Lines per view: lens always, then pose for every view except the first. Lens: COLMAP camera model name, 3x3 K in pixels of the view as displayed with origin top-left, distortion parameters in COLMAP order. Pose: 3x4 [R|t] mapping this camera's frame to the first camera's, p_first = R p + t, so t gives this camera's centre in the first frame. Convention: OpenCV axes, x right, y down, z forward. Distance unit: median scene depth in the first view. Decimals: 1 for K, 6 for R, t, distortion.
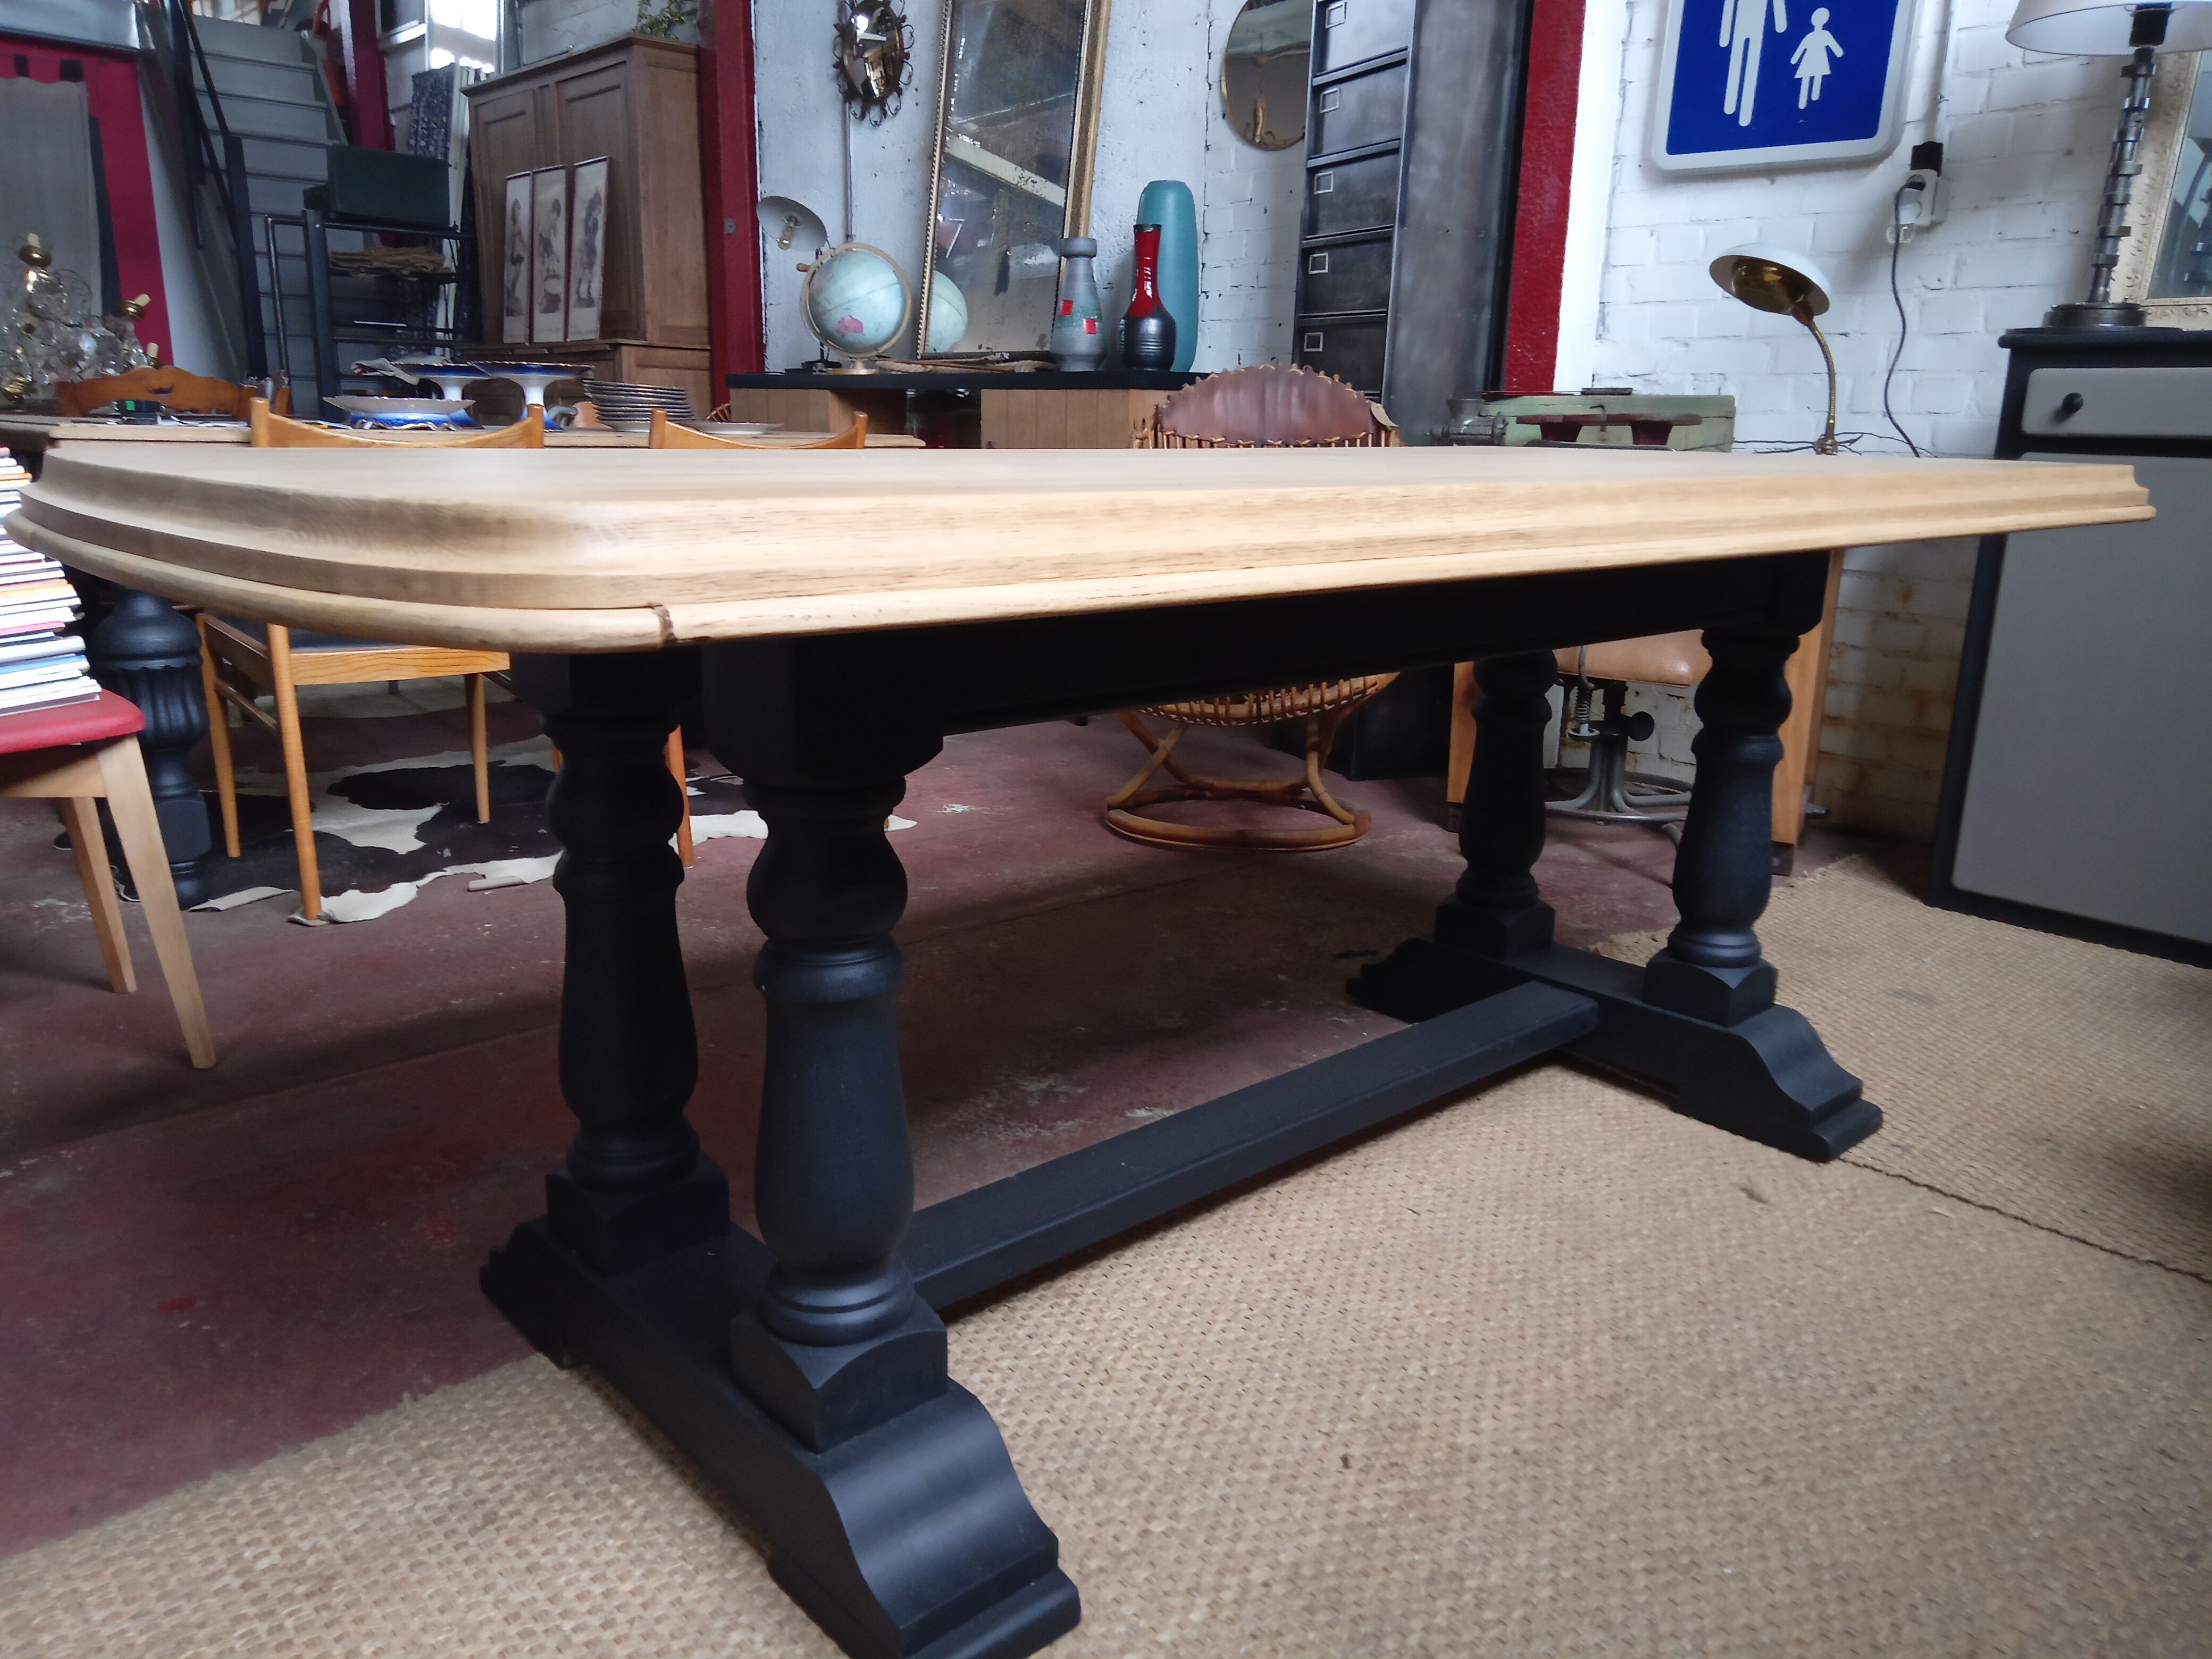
lens RADIAL K [[1671.8, 0, 1108.4], [0, 1671.8, 813.0], [0, 0, 1]] dist [0.025604, 0.003442]
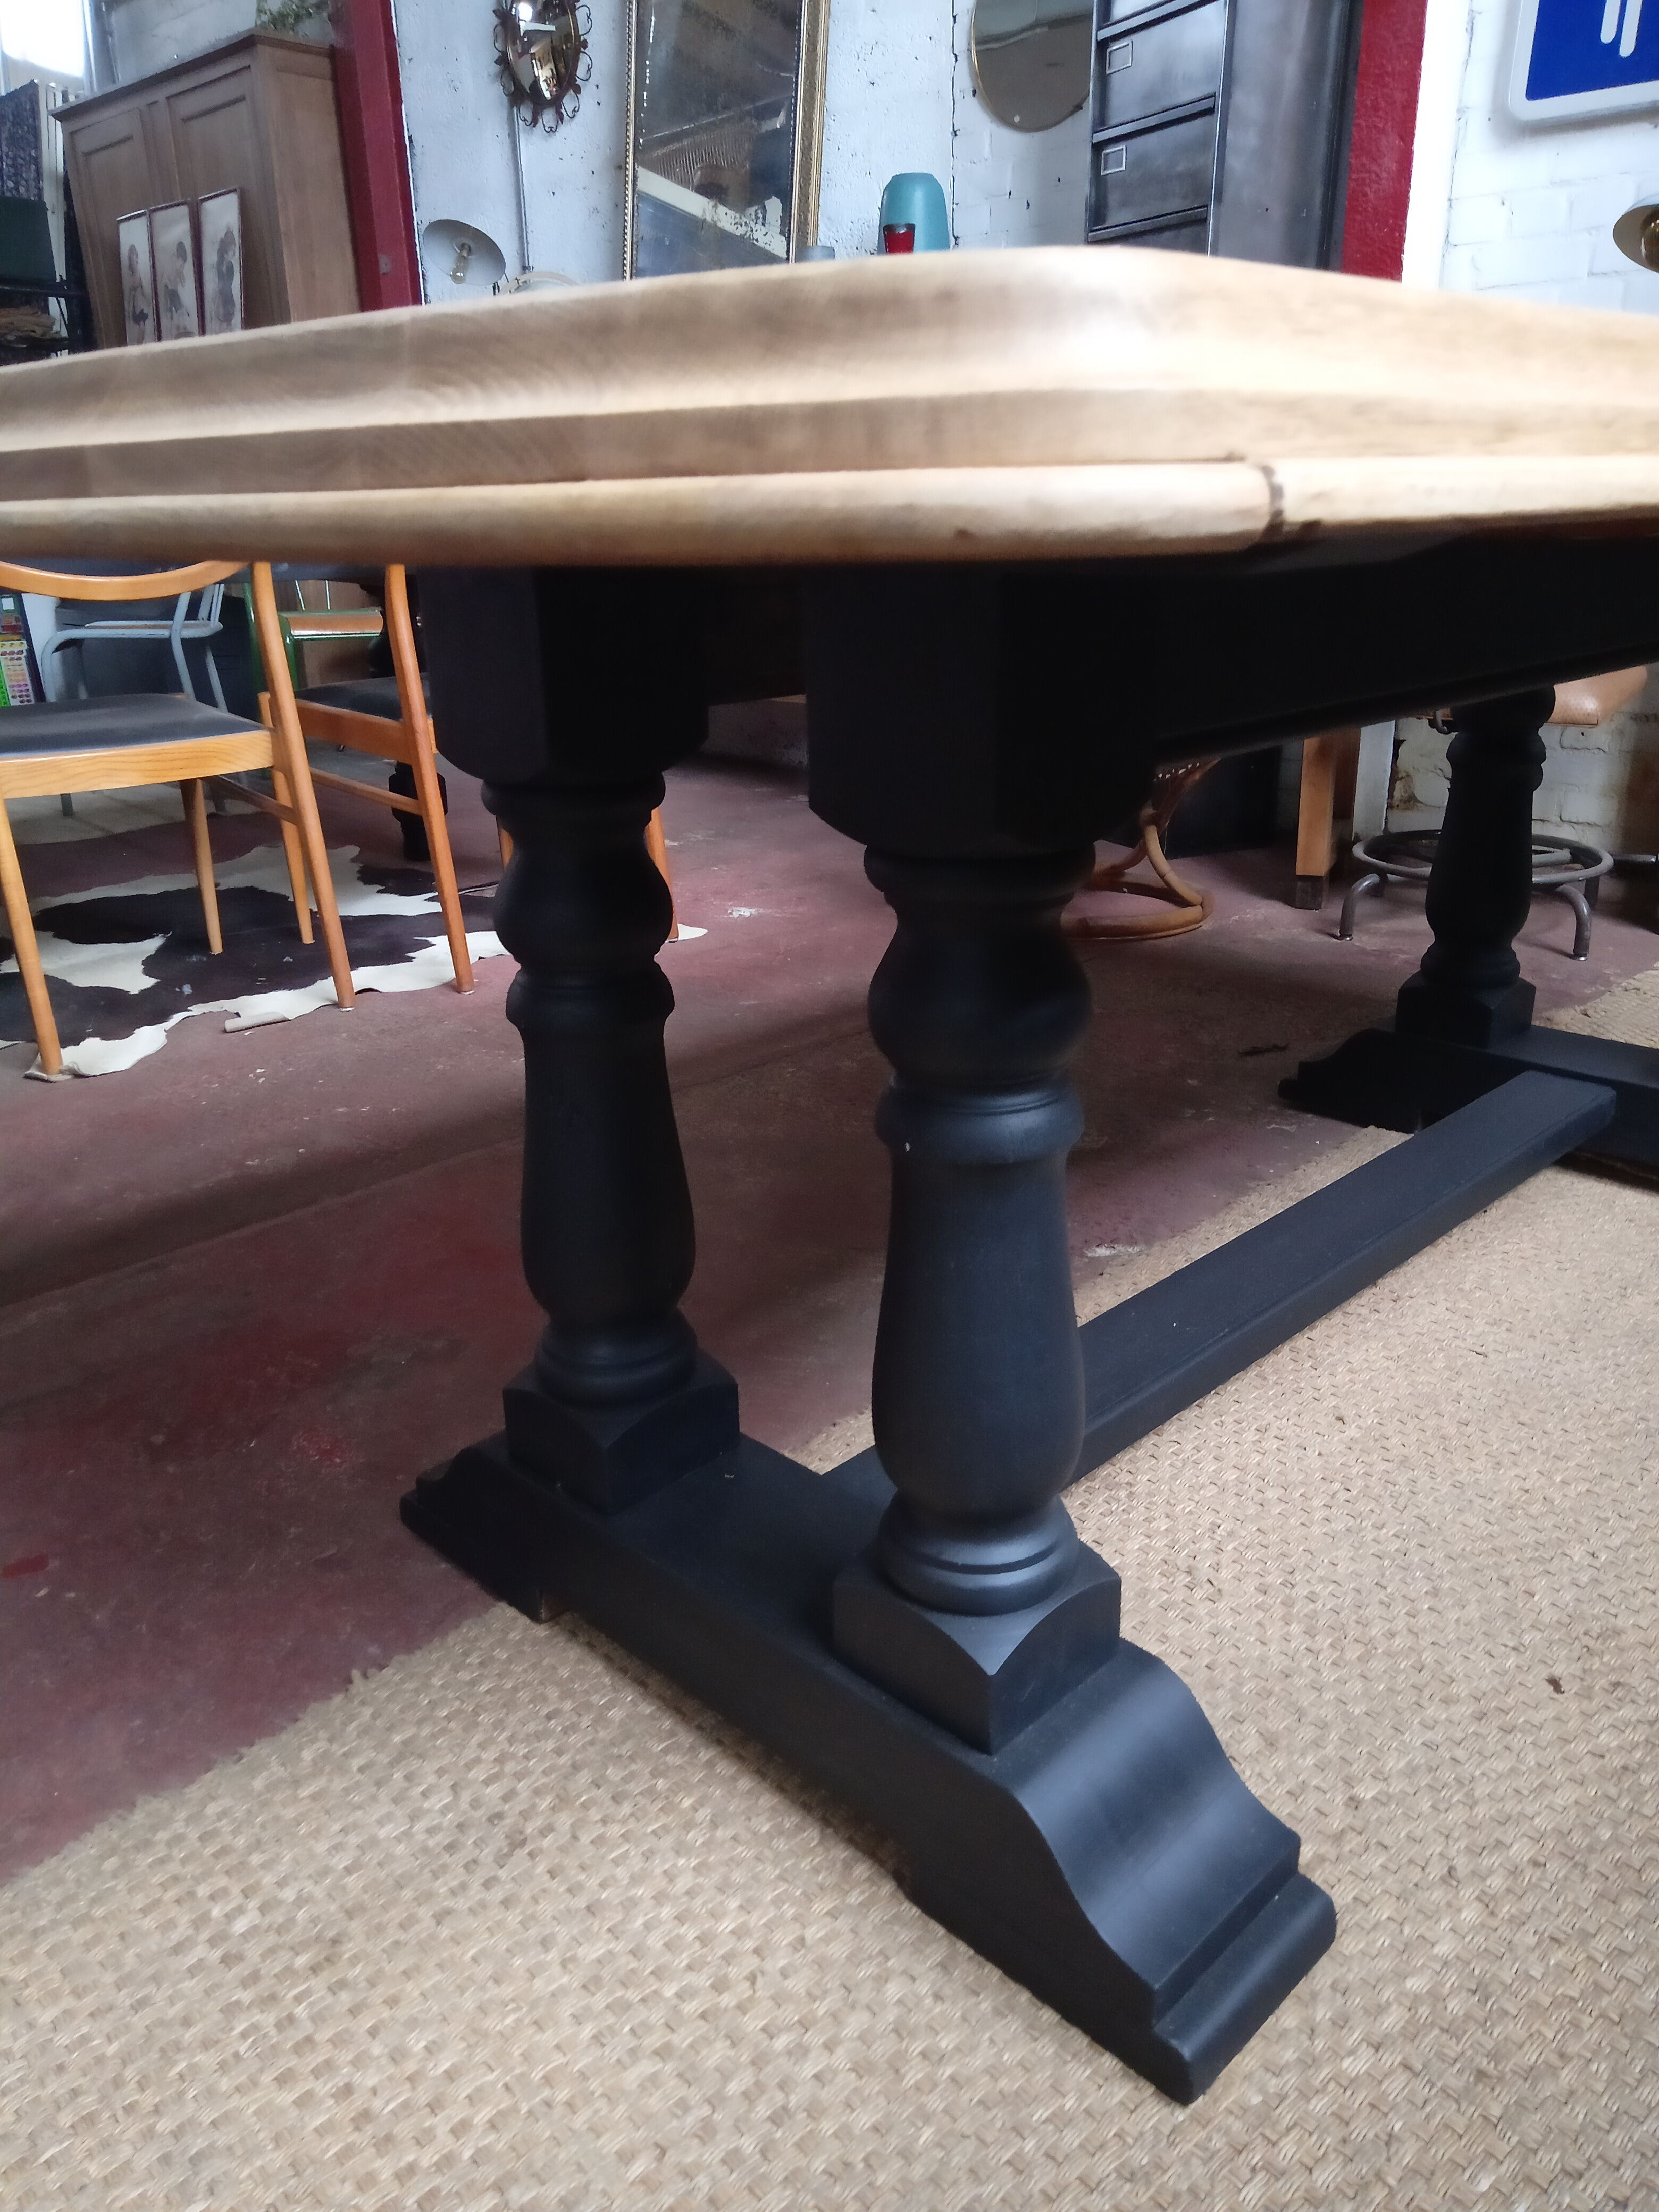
lens RADIAL K [[1677.1, 0, 829.5], [0, 1677.1, 1106.0], [0, 0, 1]] dist [0.066804, -0.073652]
pose [[0.997818, -0.055103, 0.036370, -0.139973], [0.050697, 0.992348, 0.112584, 0.002487], [-0.042295, -0.110495, 0.992976, 0.155013]]
